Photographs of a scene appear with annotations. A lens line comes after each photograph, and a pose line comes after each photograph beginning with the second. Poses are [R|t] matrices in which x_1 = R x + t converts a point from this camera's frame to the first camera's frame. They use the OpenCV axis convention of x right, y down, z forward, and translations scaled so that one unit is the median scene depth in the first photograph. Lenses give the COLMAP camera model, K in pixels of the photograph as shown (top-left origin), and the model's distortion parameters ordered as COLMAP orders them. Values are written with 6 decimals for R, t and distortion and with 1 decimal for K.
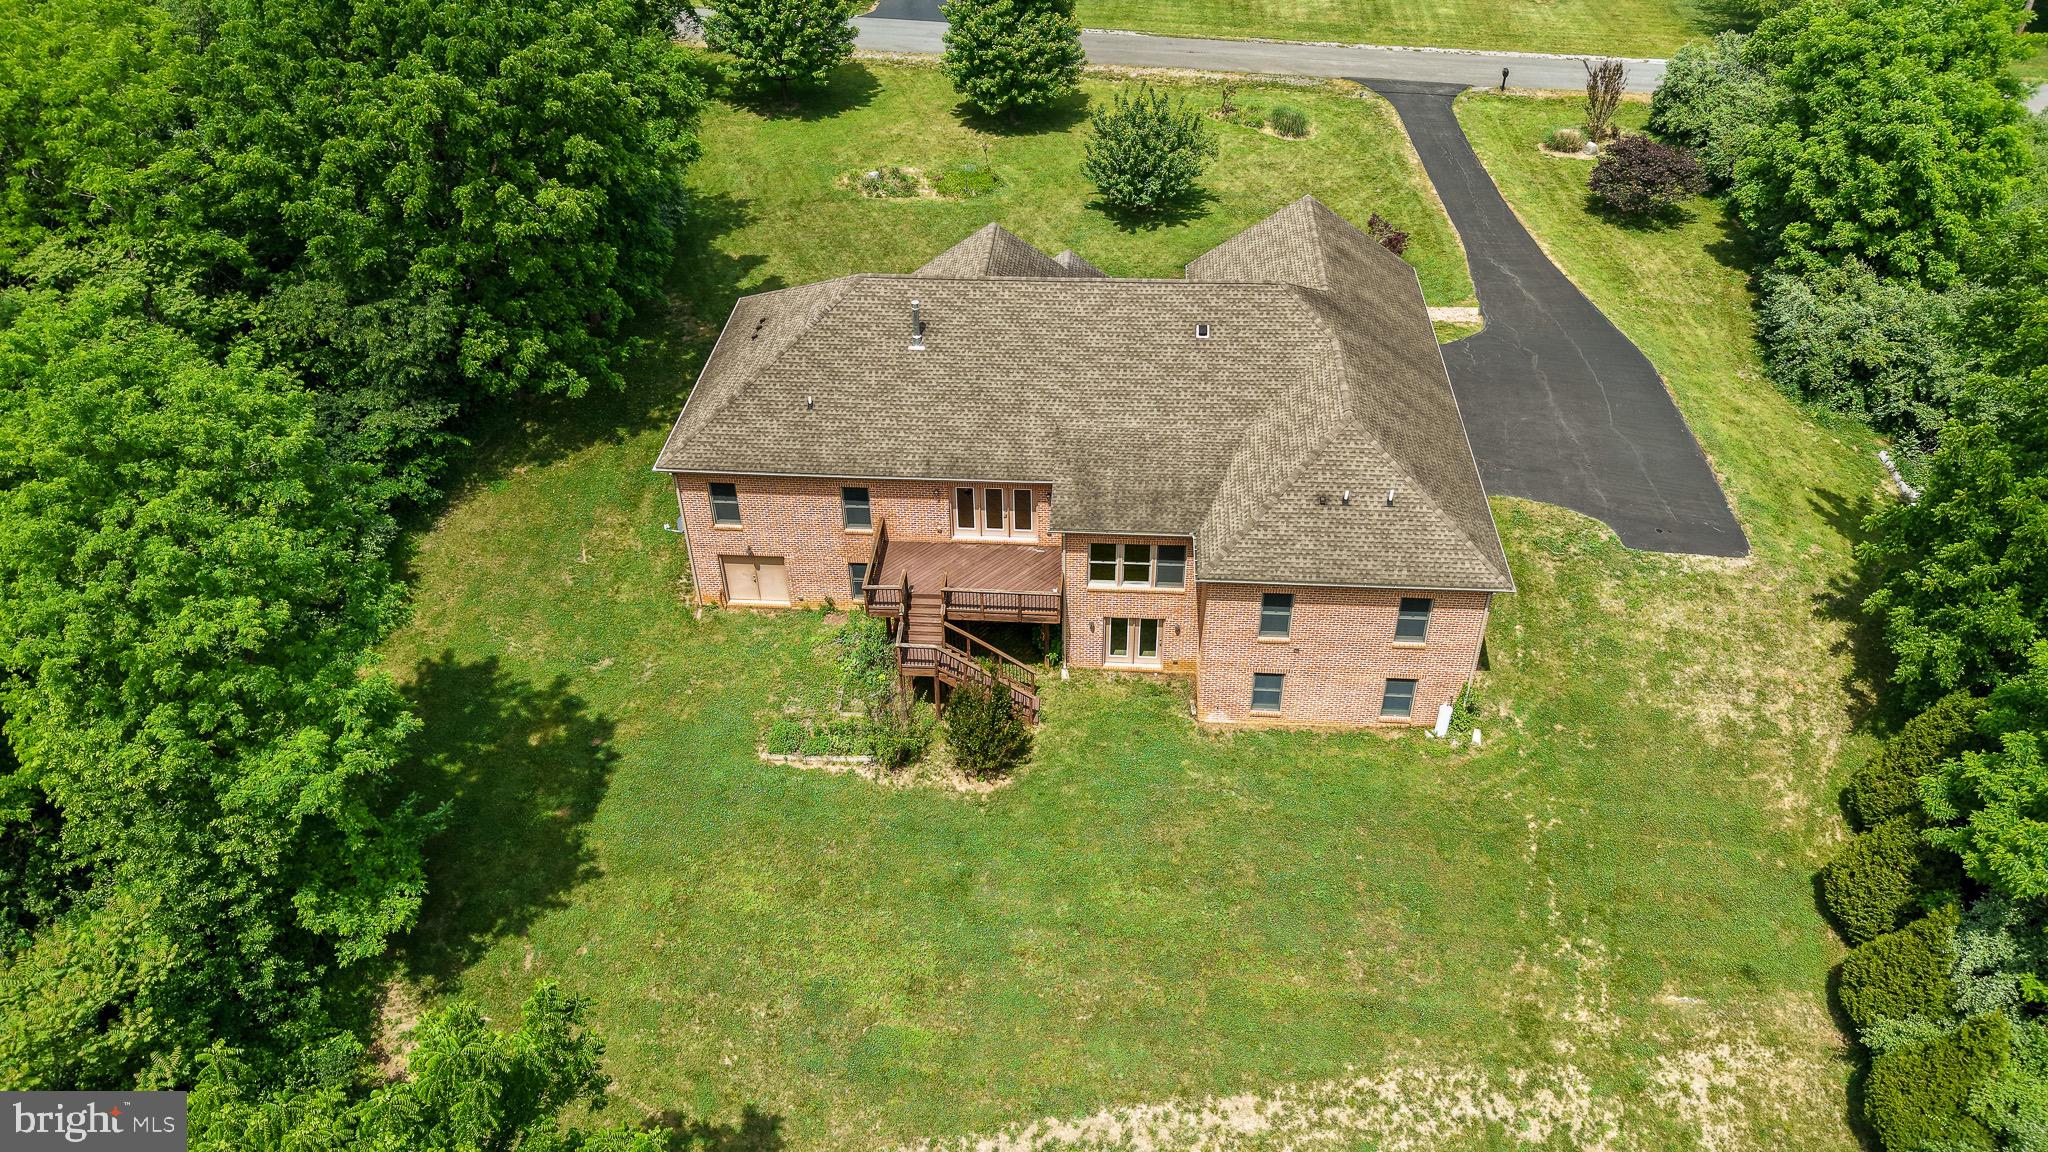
lens RADIAL K [[1450.9, 0, 1017.3], [0, 1450.9, 575.5], [0, 0, 1]] dist [0.056371, -0.083722]
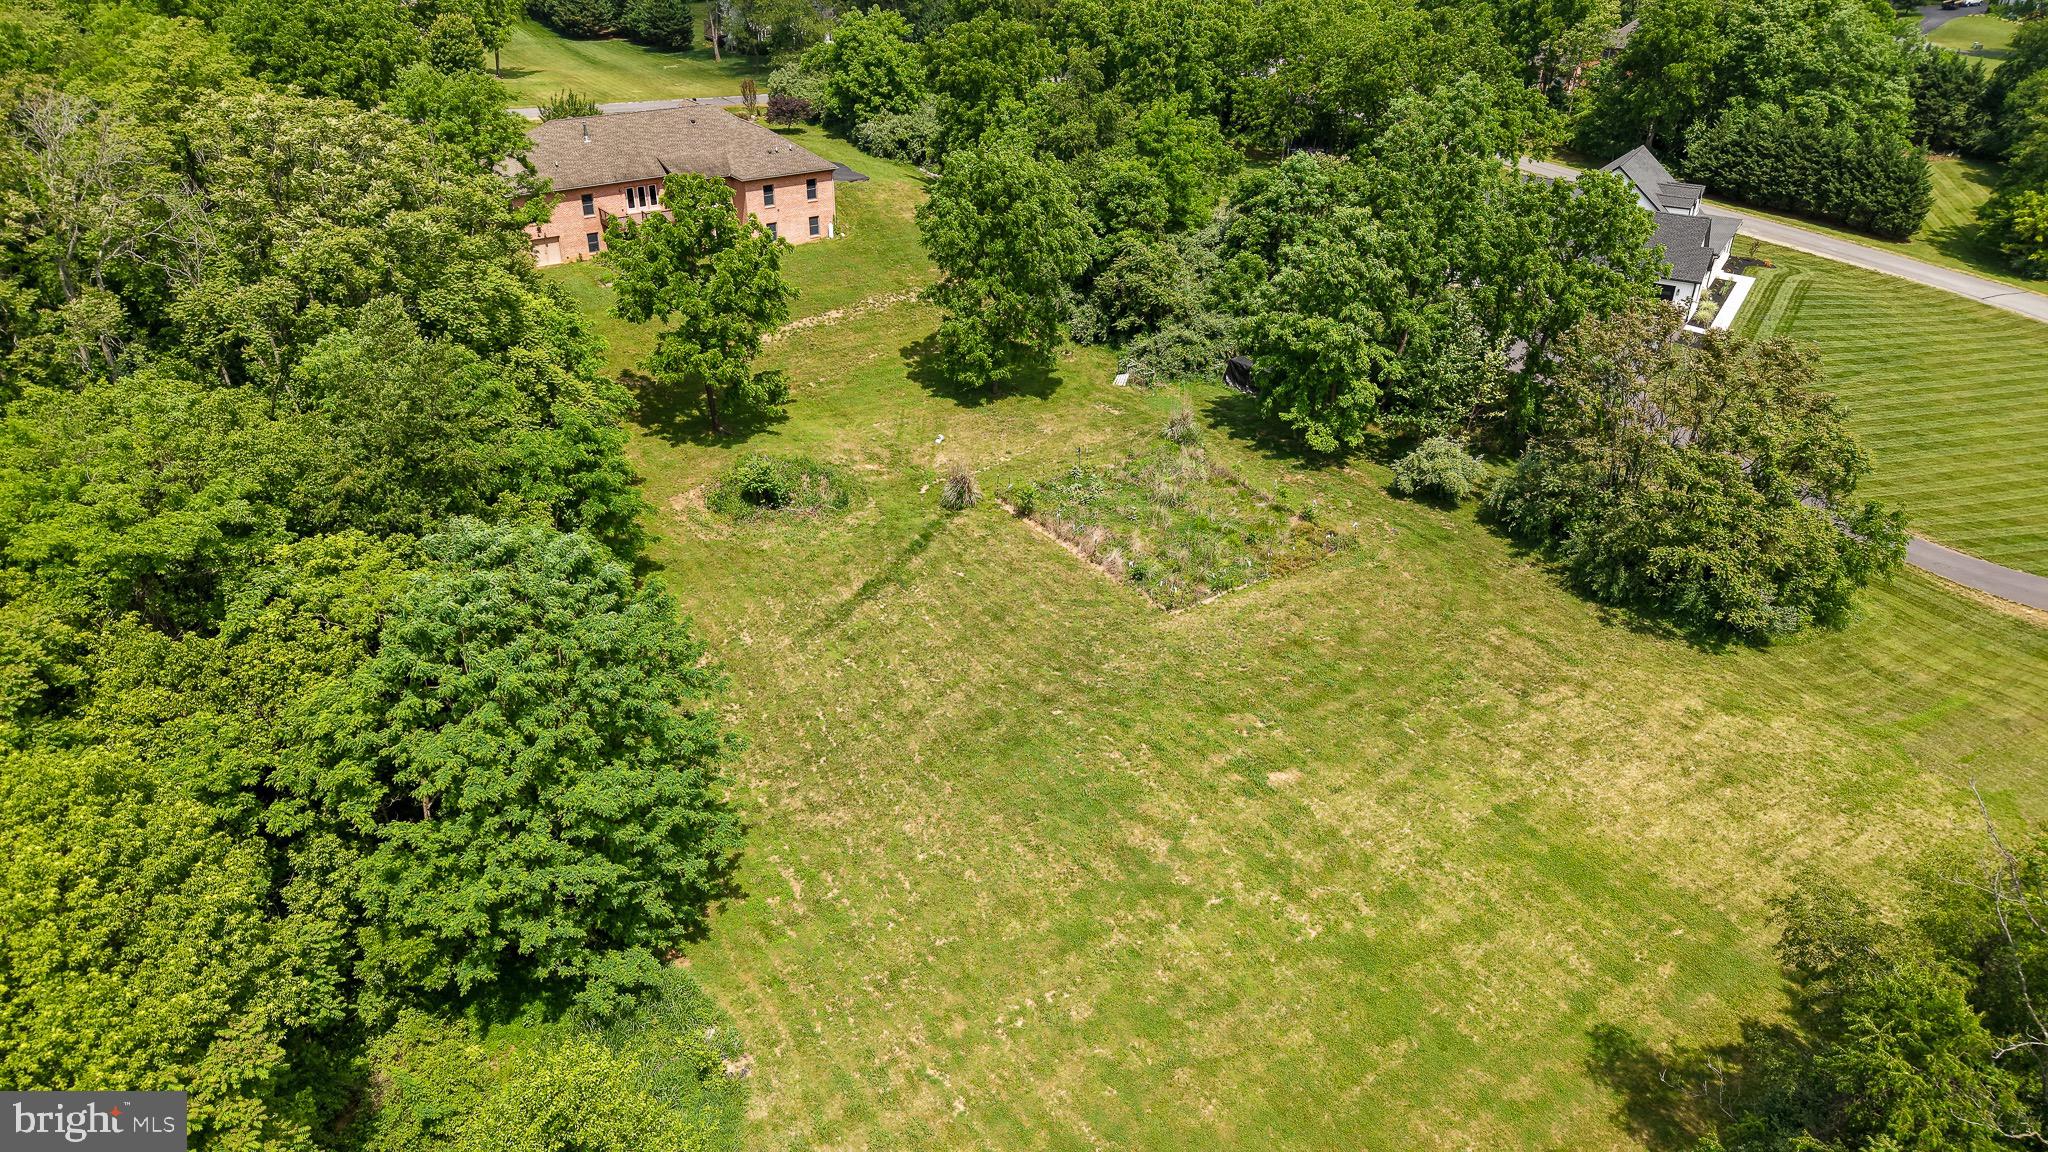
lens RADIAL K [[1364.6, 0, 1019.4], [0, 1364.6, 592.3], [0, 0, 1]] dist [0.041189, -0.060621]
pose [[0.769673, -0.294934, 0.566231, -1.093568], [0.372072, 0.927933, -0.022421, 0.913326], [-0.518812, 0.227936, 0.823942, -1.160570]]
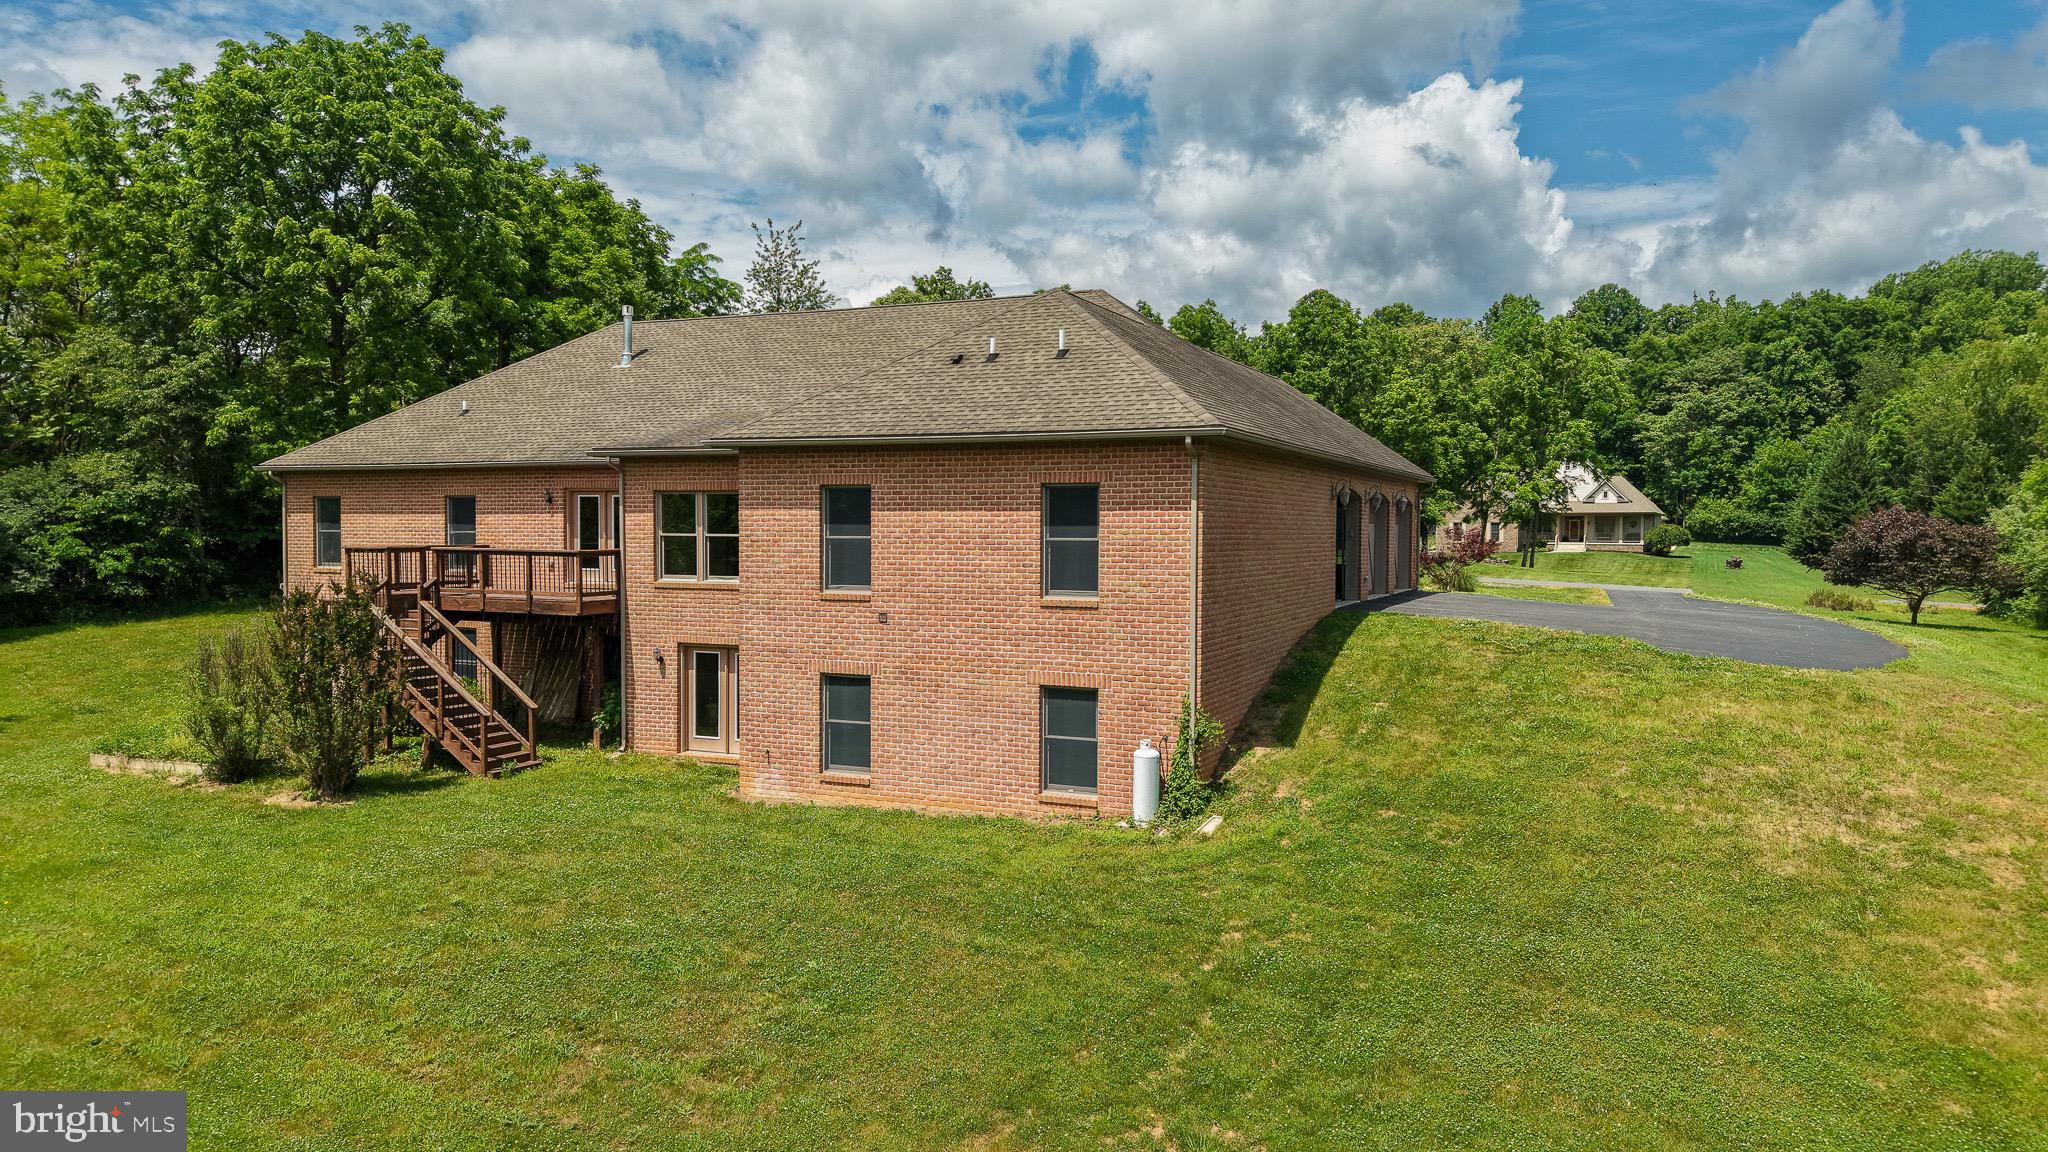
lens RADIAL K [[1368.0, 0, 1022.5], [0, 1368.0, 577.9], [0, 0, 1]] dist [0.062474, -0.077904]
pose [[0.939068, 0.031472, -0.342287, 0.396326], [-0.223387, 0.812715, -0.538139, 0.287036], [0.261246, 0.581811, 0.770225, 0.594490]]
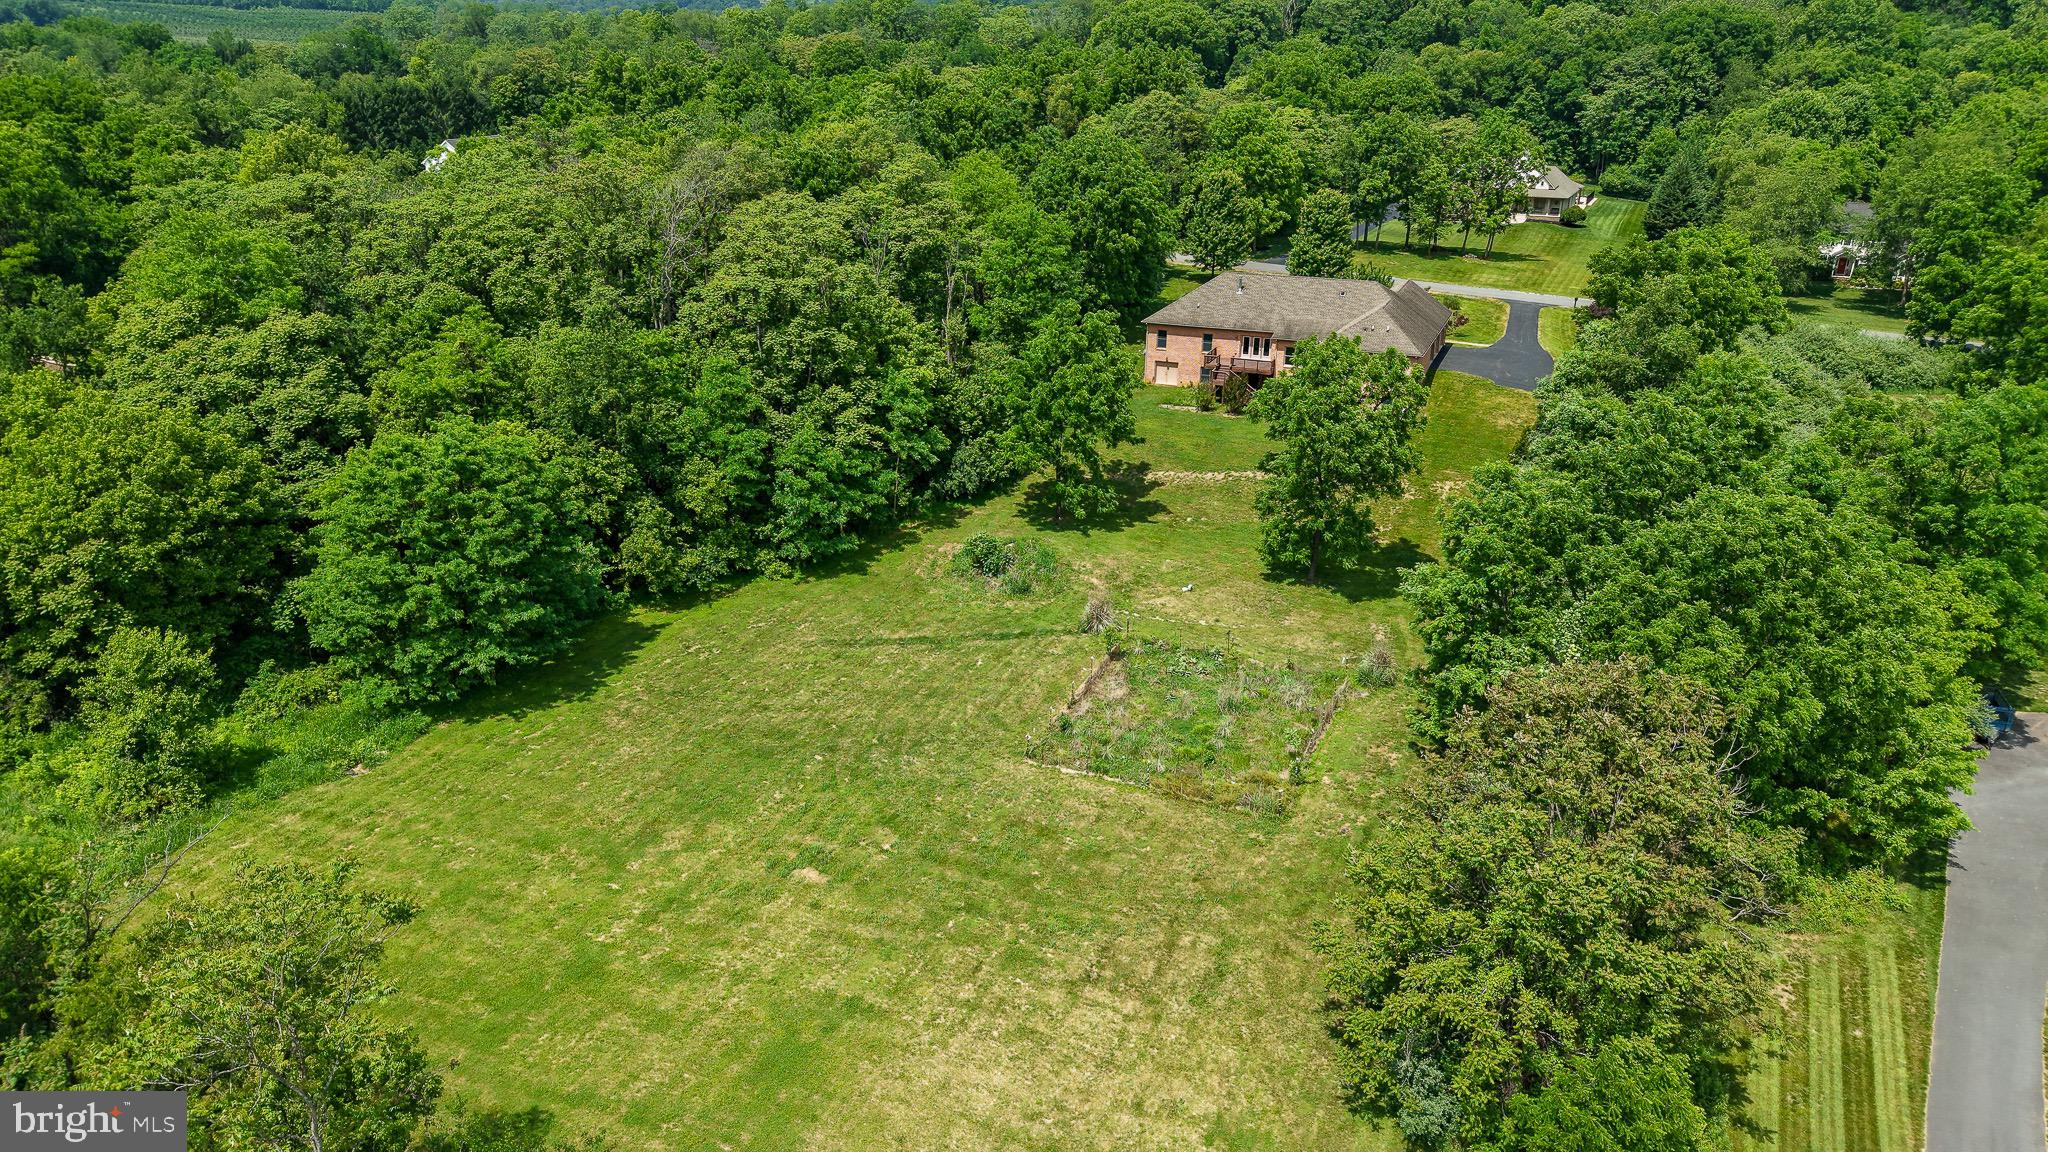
lens RADIAL K [[1364.6, 0, 1019.4], [0, 1364.6, 592.3], [0, 0, 1]] dist [0.041189, -0.060621]
pose [[0.948043, 0.139914, -0.285725, 0.386187], [-0.209153, 0.950844, -0.228365, 1.149104], [0.239728, 0.276260, 0.930704, -1.488741]]
